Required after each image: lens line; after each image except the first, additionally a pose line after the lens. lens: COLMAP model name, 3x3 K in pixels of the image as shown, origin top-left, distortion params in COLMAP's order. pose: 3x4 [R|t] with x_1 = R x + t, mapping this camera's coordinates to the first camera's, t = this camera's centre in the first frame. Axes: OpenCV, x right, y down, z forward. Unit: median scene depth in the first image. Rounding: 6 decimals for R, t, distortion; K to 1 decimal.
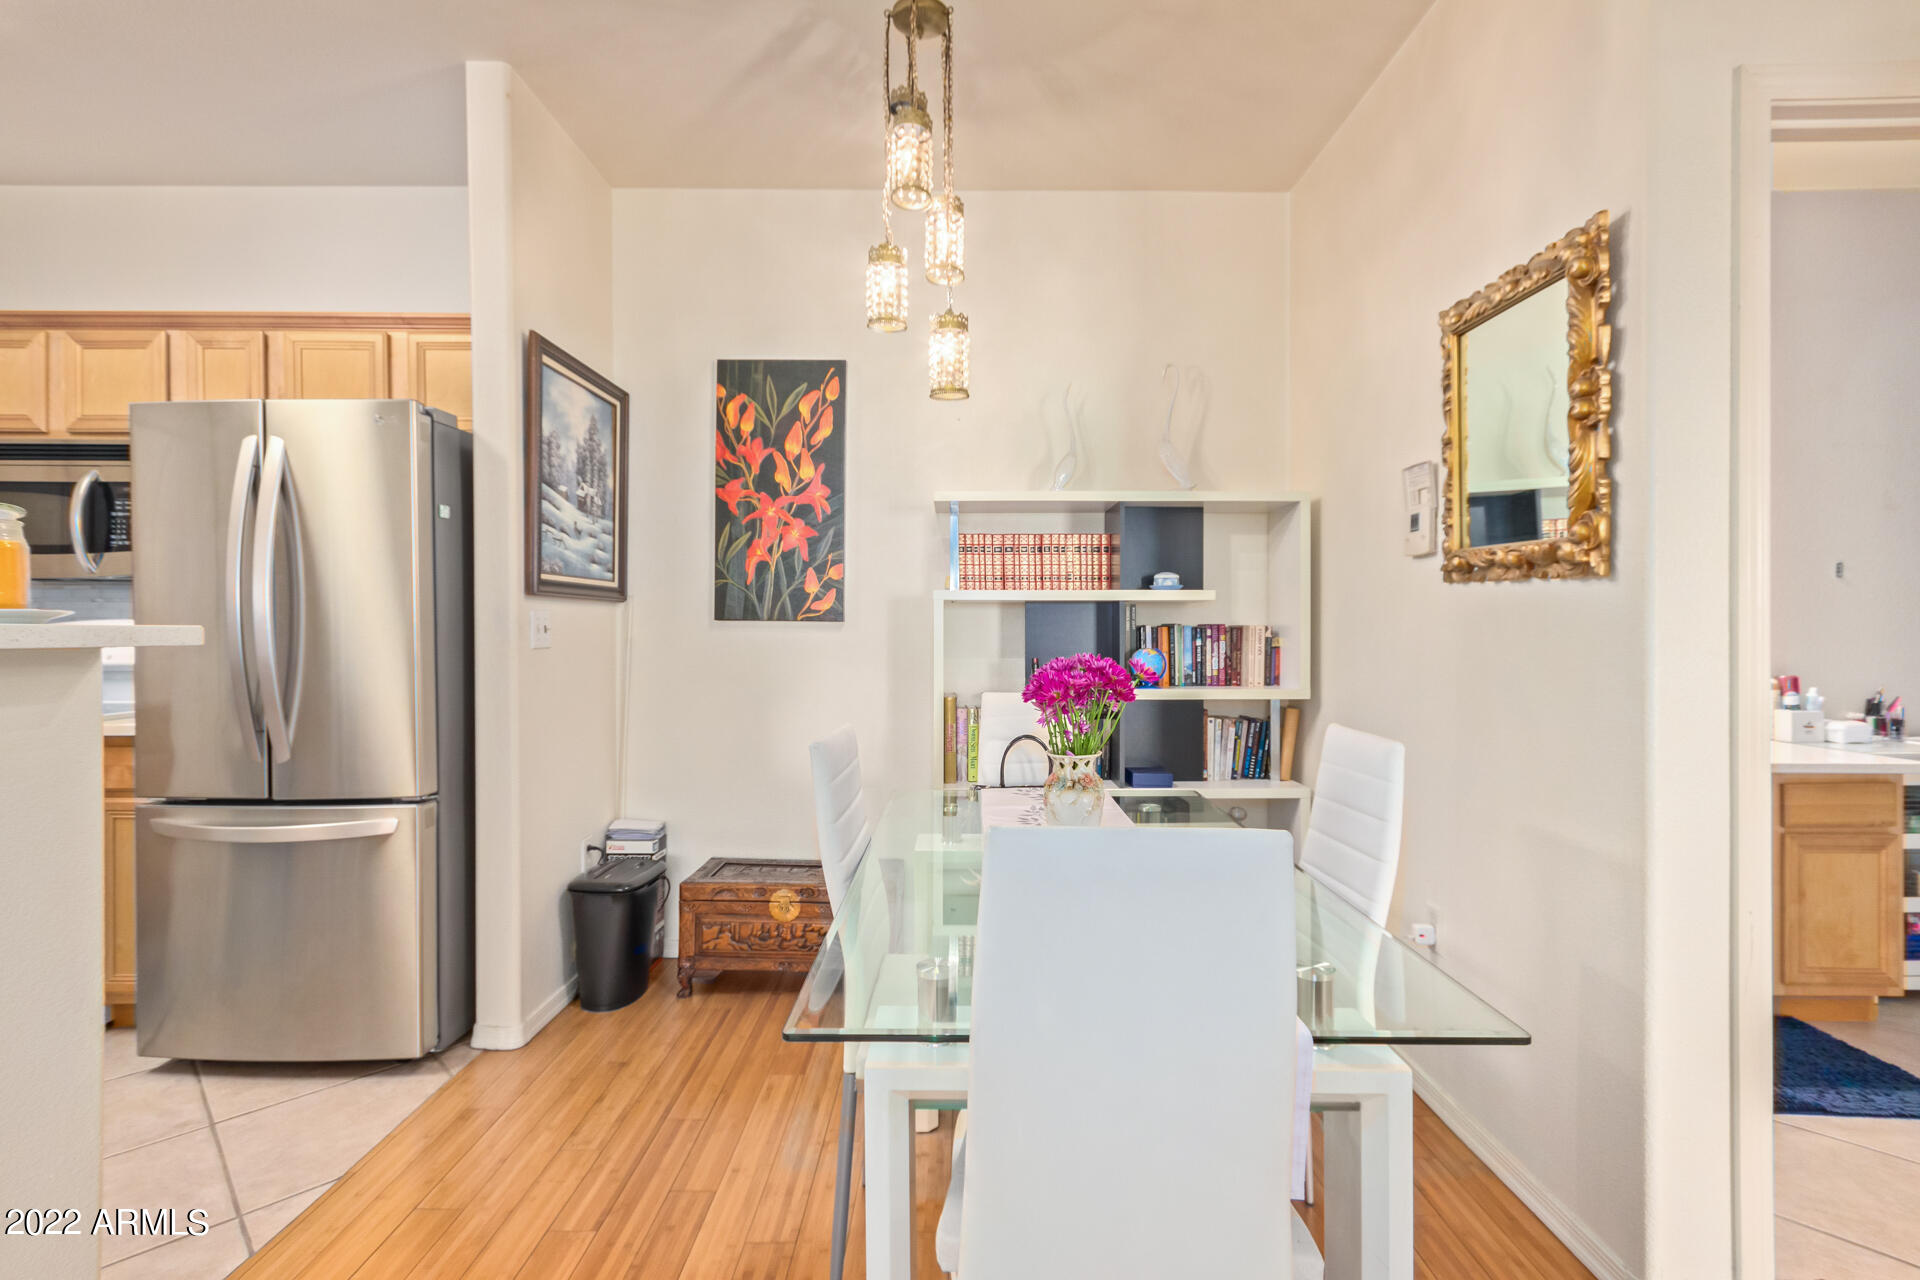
lens RADIAL K [[892.2, 0, 962.4], [0, 892.2, 627.3], [0, 0, 1]] dist [0.007966, 0.001527]
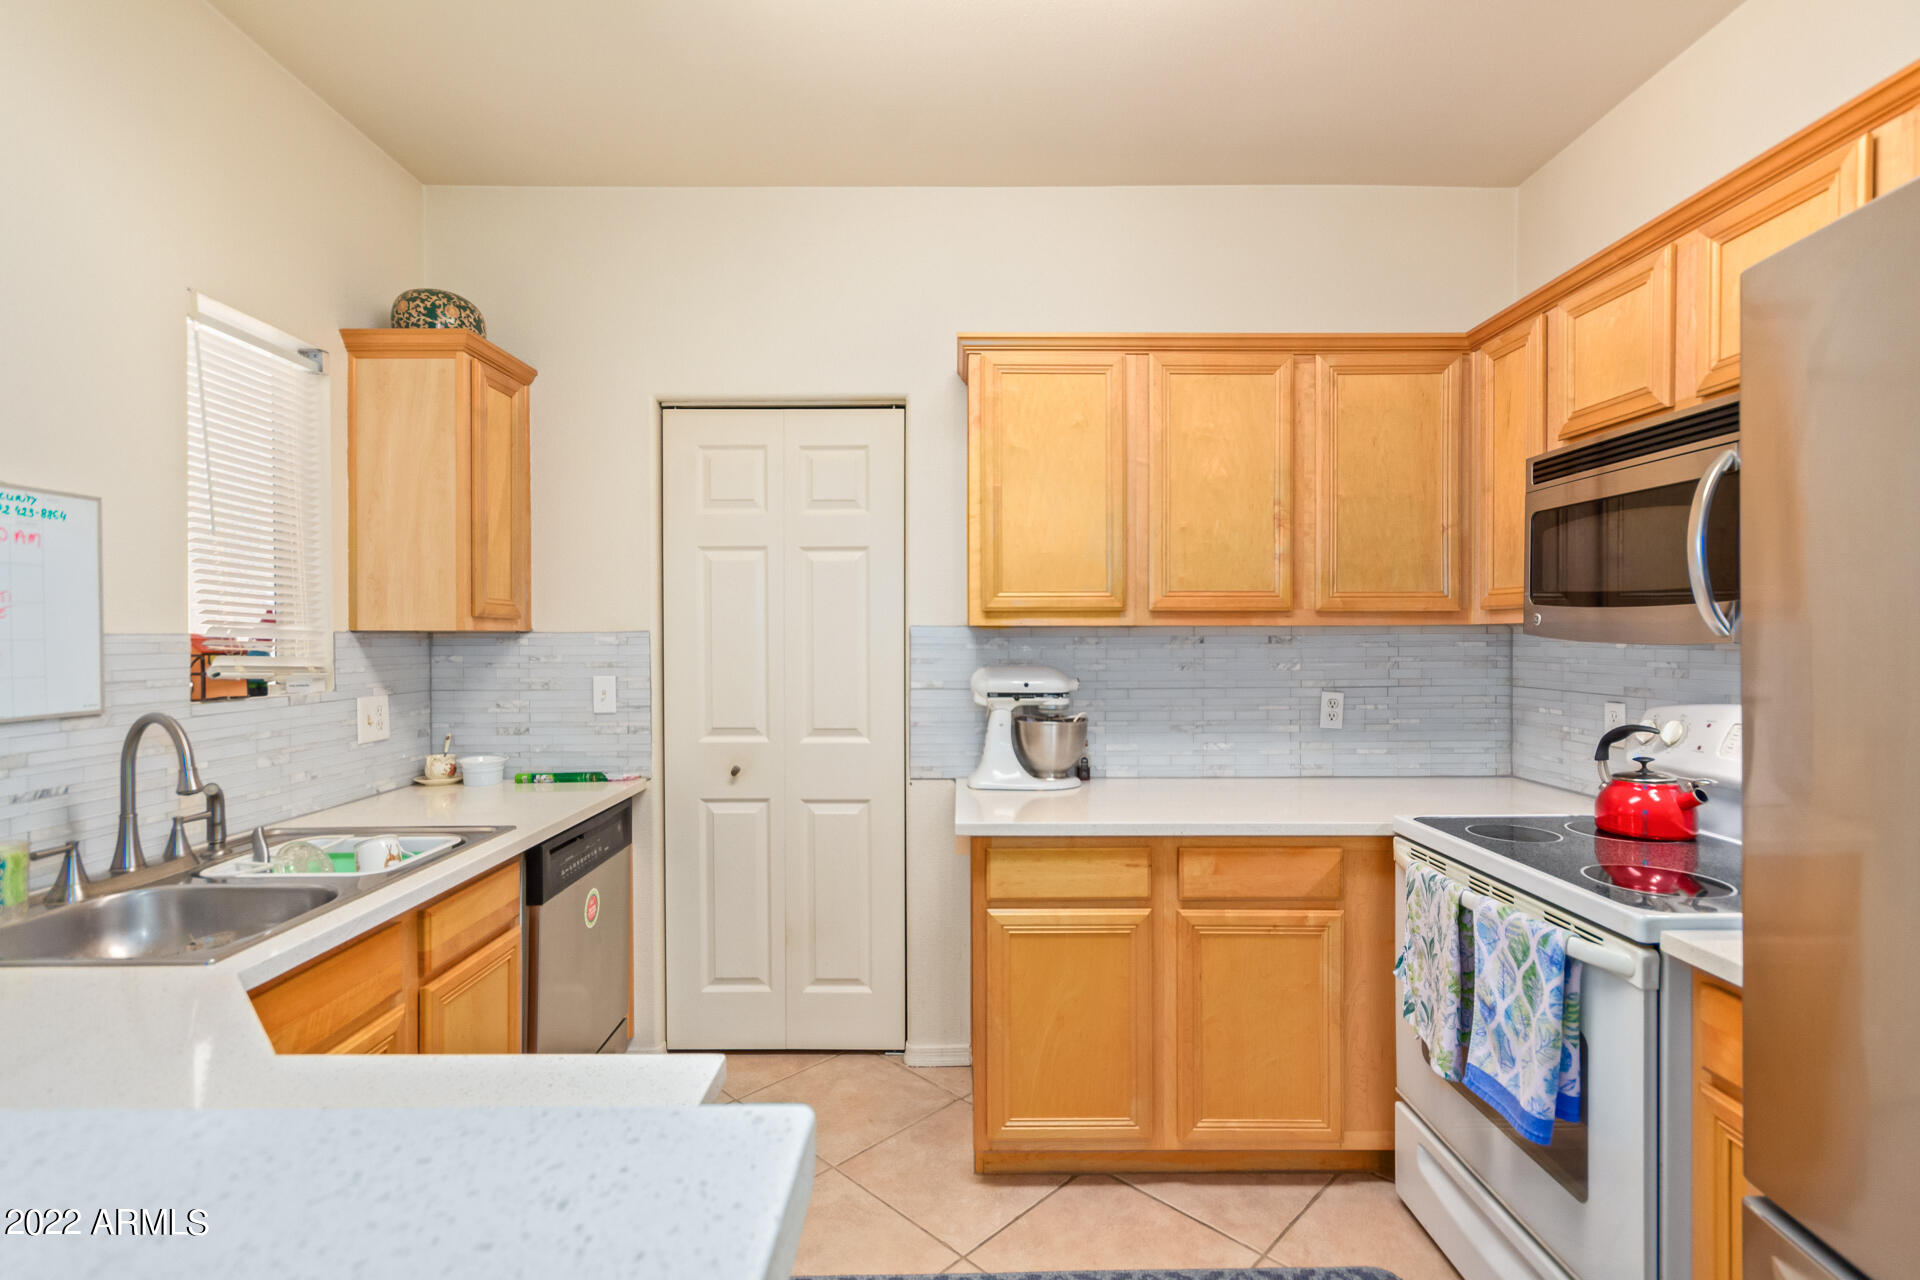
lens RADIAL K [[892.2, 0, 957.9], [0, 892.2, 639.9], [0, 0, 1]] dist [0.007966, 0.001527]
pose [[0.000569, 0.009619, -0.999954, -0.375352], [-0.000403, 0.999954, 0.009618, -0.058208], [1.000000, 0.000398, 0.000573, 0.481916]]
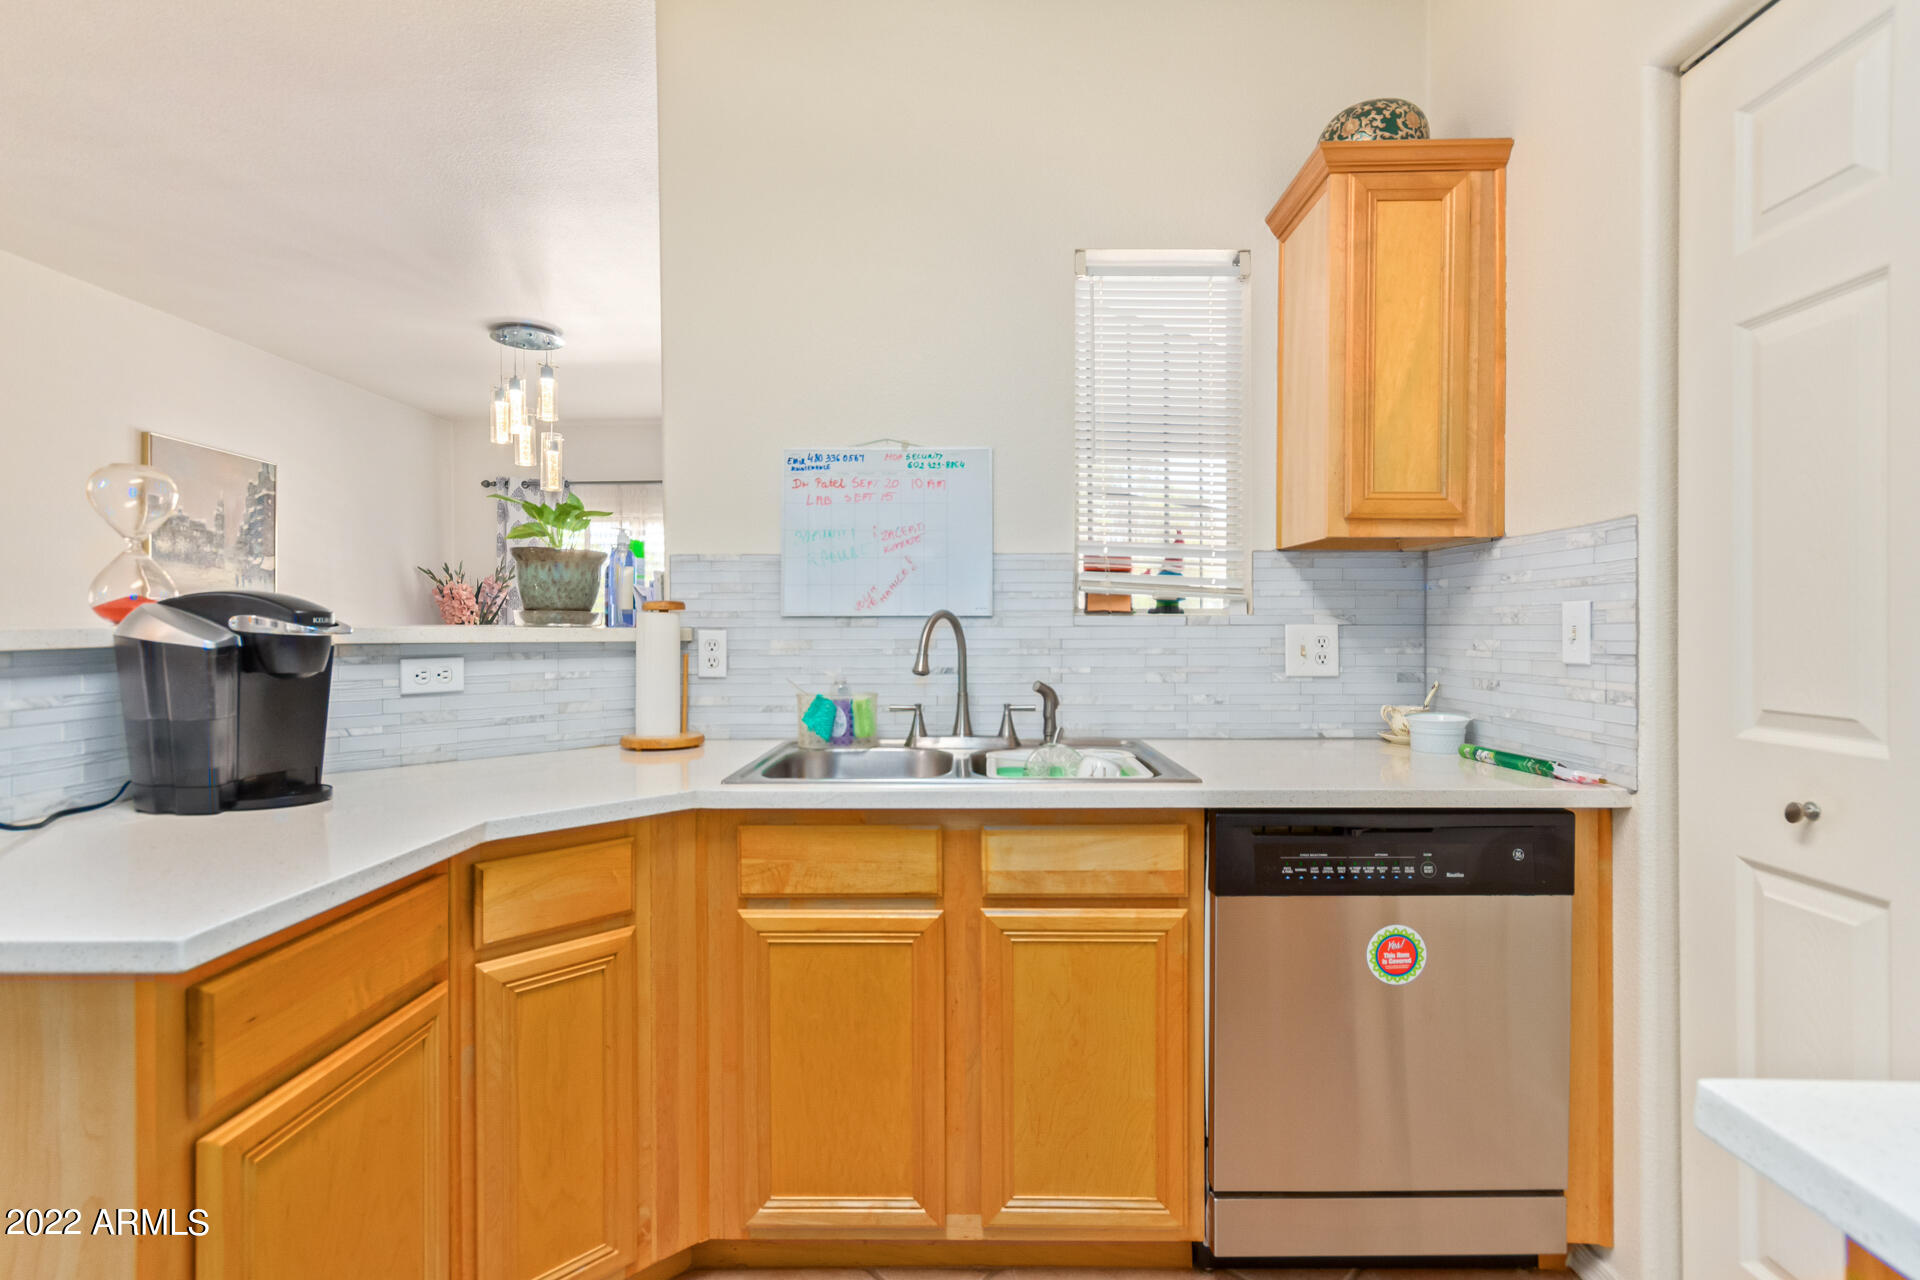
lens RADIAL K [[892.2, 0, 966.5], [0, 892.2, 633.7], [0, 0, 1]] dist [0.007966, 0.001527]
pose [[-0.999939, 0.003391, 0.010513, -0.928511], [0.003512, 0.999928, 0.011503, -0.000202], [-0.010473, 0.011539, -0.999879, 0.660281]]
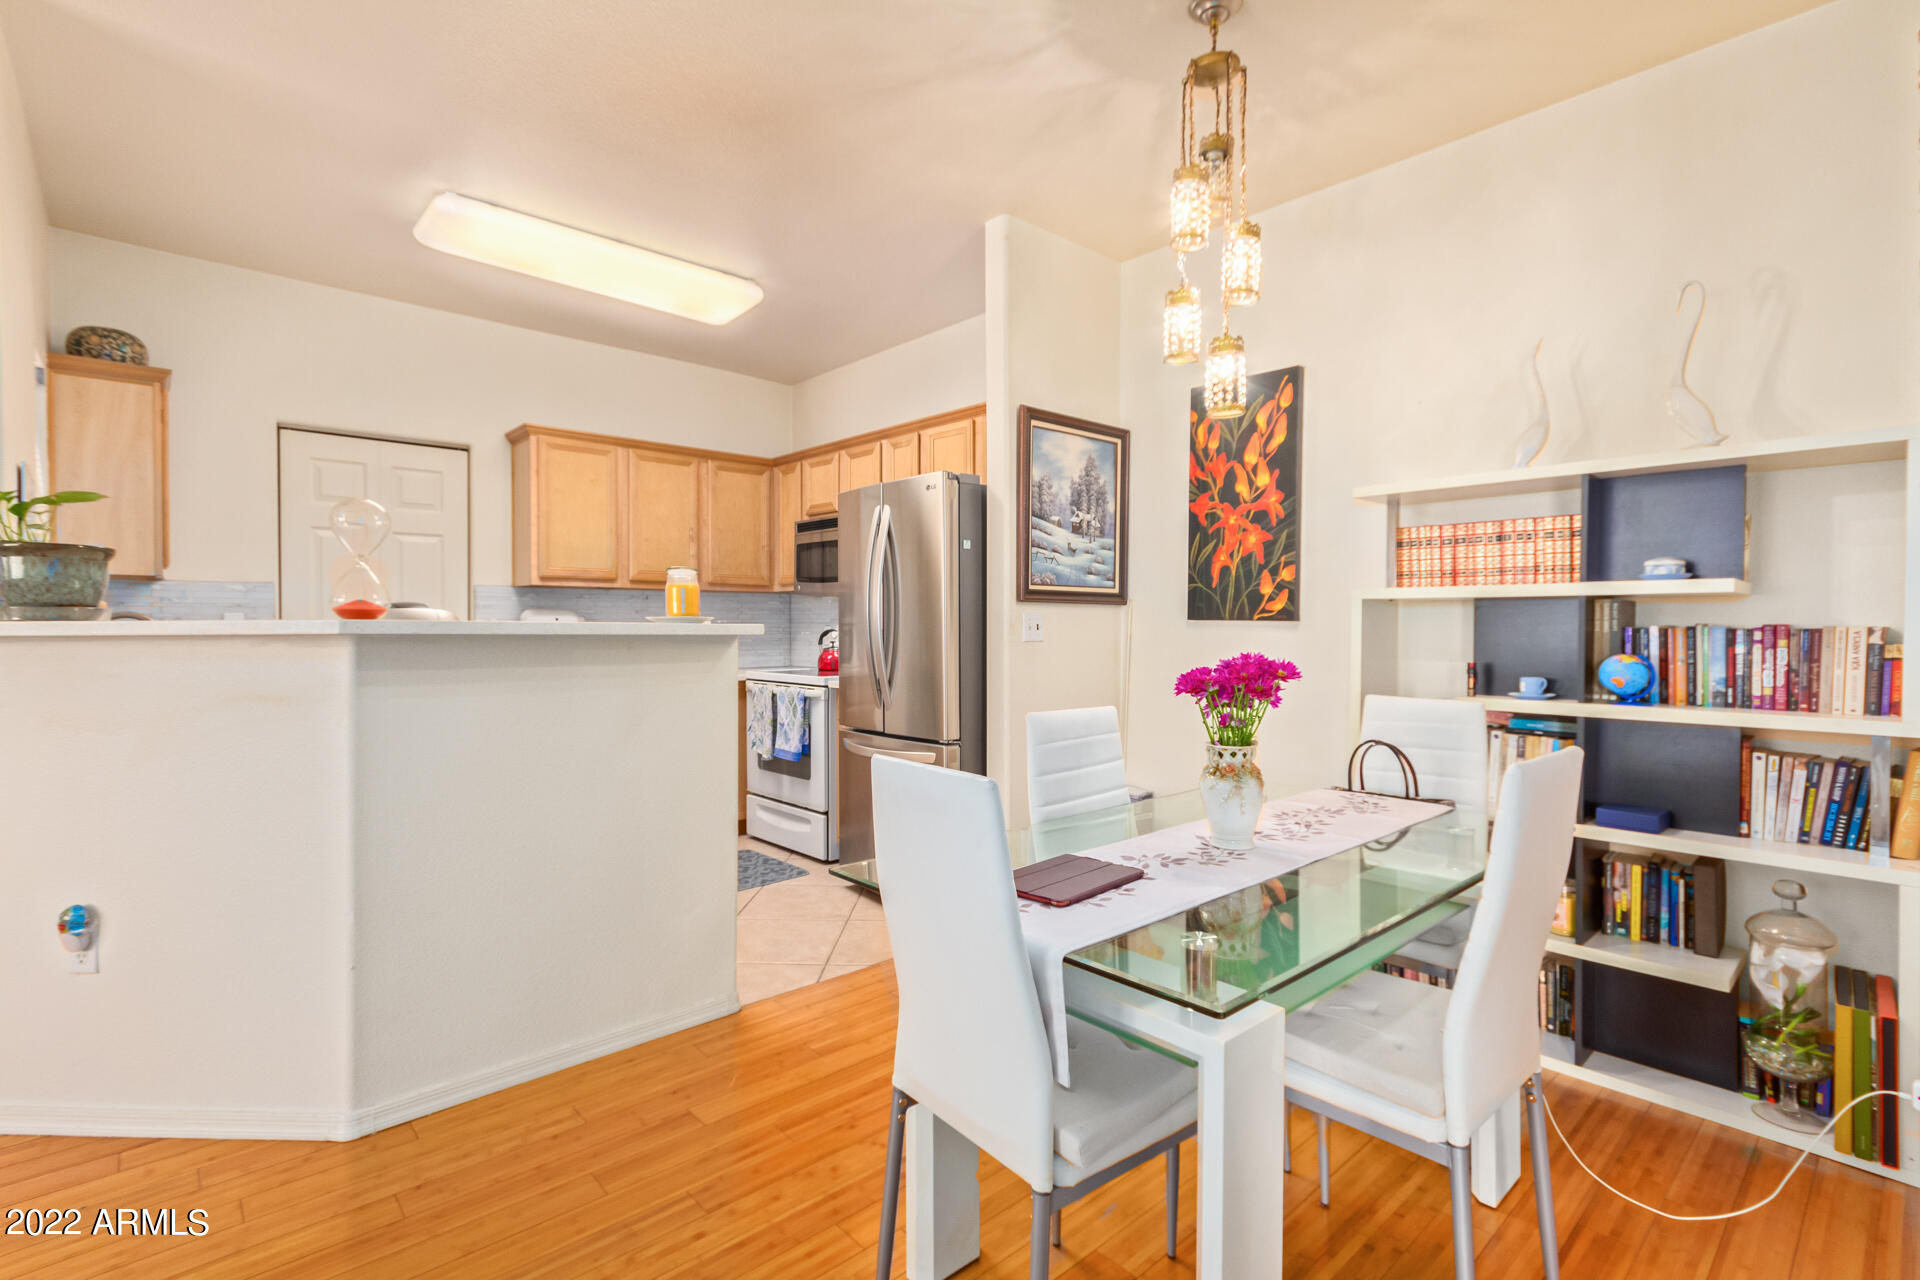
lens RADIAL K [[892.2, 0, 957.8], [0, 892.2, 631.7], [0, 0, 1]] dist [0.007966, 0.001527]
pose [[0.671130, 0.009108, -0.741284, 0.382440], [-0.004822, 0.999957, 0.007920, -0.000347], [0.741324, -0.001741, 0.671145, 0.022865]]
